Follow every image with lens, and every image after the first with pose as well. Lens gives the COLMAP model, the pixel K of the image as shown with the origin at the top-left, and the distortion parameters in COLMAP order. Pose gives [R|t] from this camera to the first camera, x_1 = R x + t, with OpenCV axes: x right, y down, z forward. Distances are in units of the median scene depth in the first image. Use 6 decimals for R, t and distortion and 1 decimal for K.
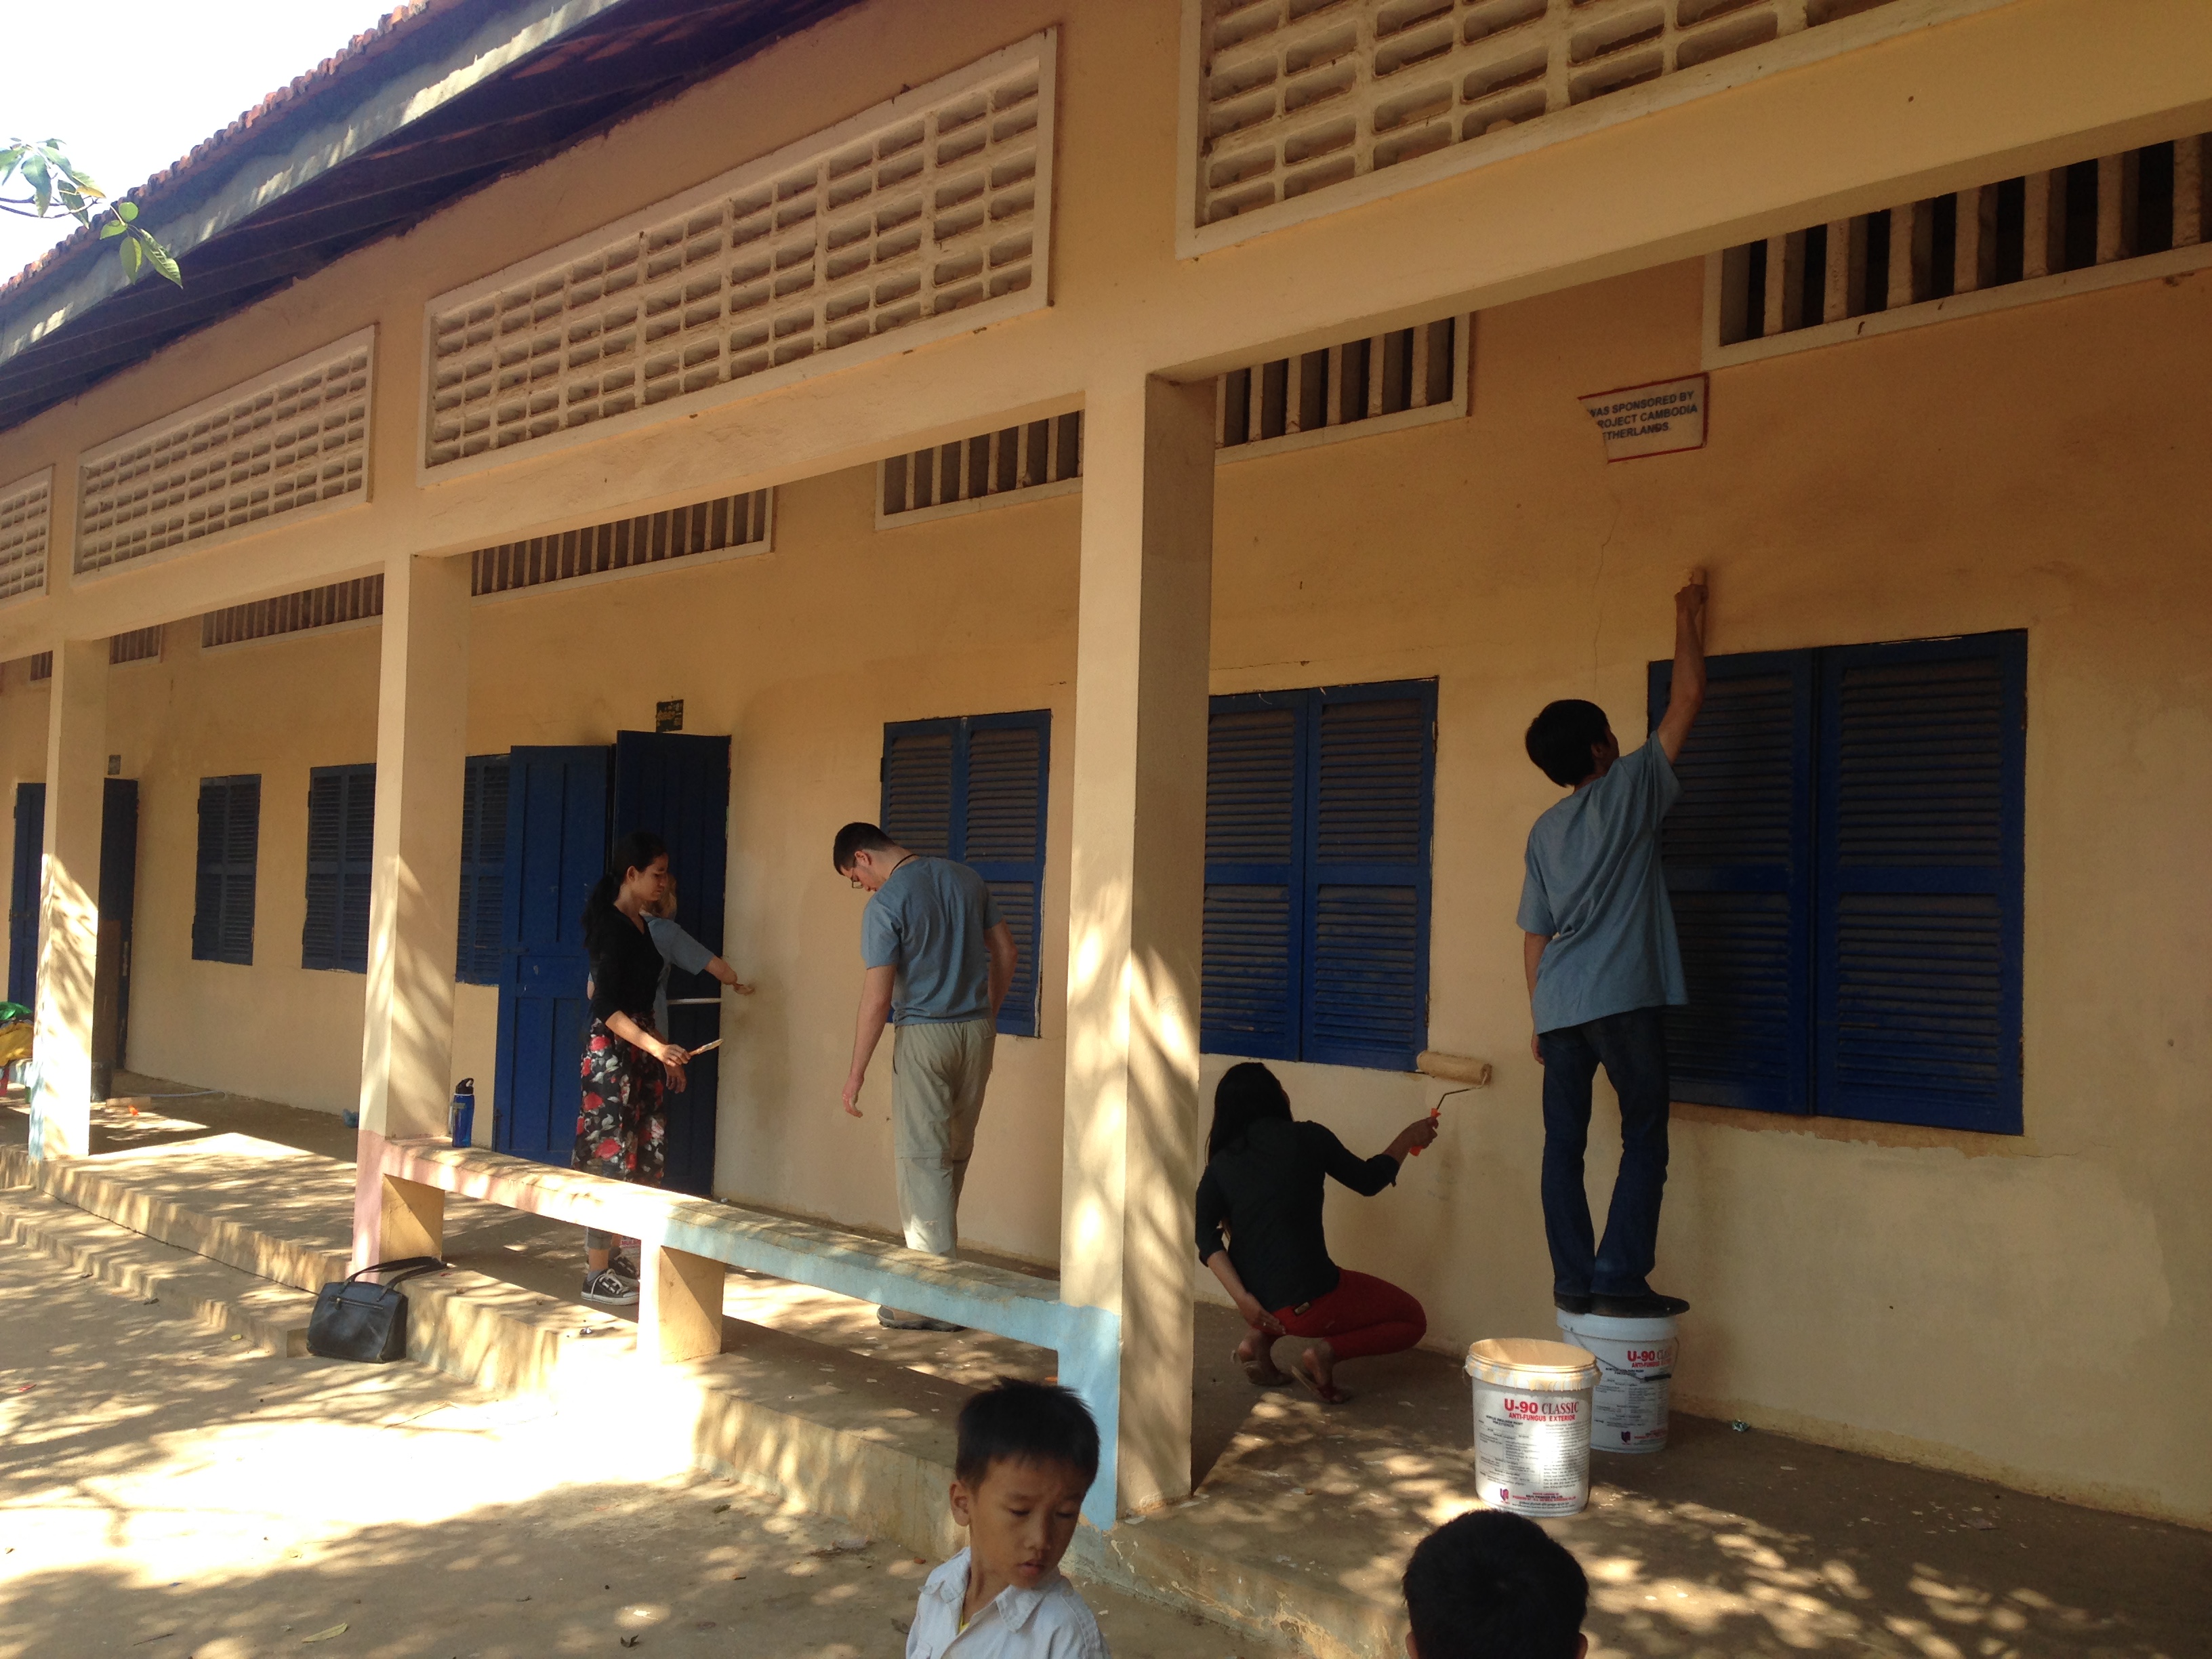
lens RADIAL K [[2043.2, 0, 1098.9], [0, 2043.2, 819.7], [0, 0, 1]] dist [0.049940, 0.000000]
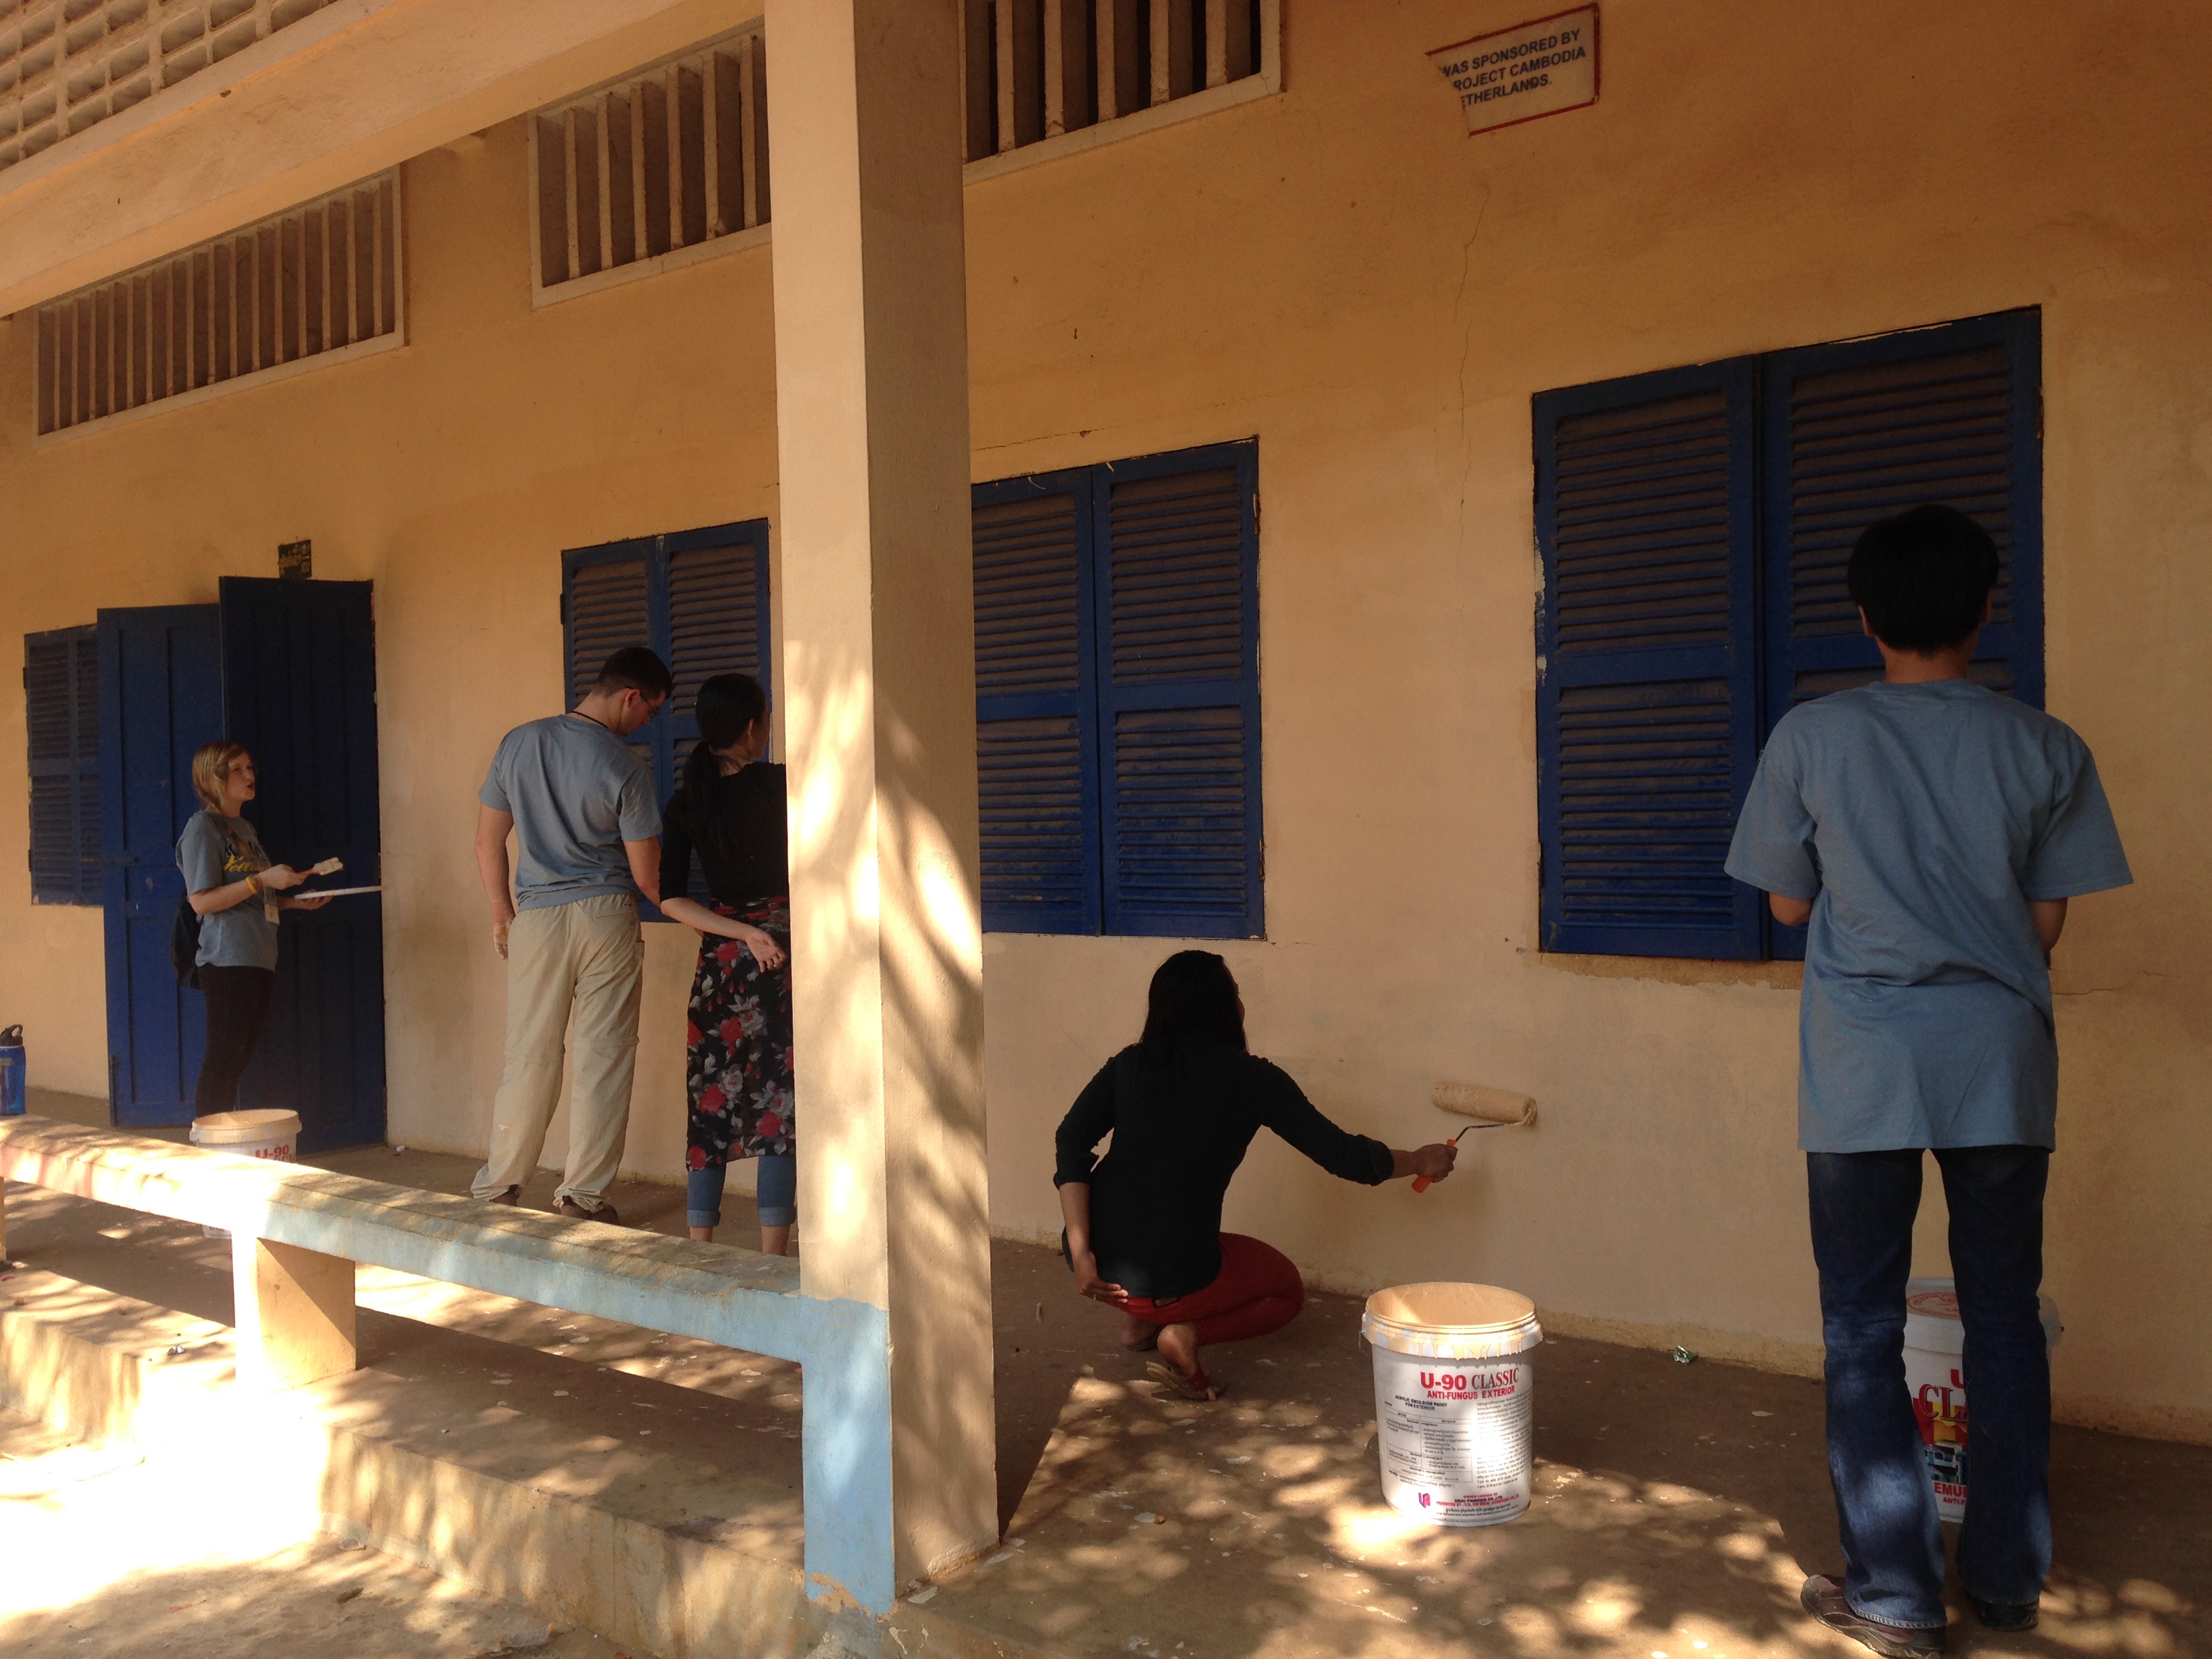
lens RADIAL K [[2043.2, 0, 1121.4], [0, 2043.2, 788.5], [0, 0, 1]] dist [0.049940, 0.000000]
pose [[0.990343, -0.052709, 0.128229, 0.006597], [0.047334, 0.997882, 0.044613, 0.027874], [-0.130309, -0.038113, 0.990741, 0.227288]]
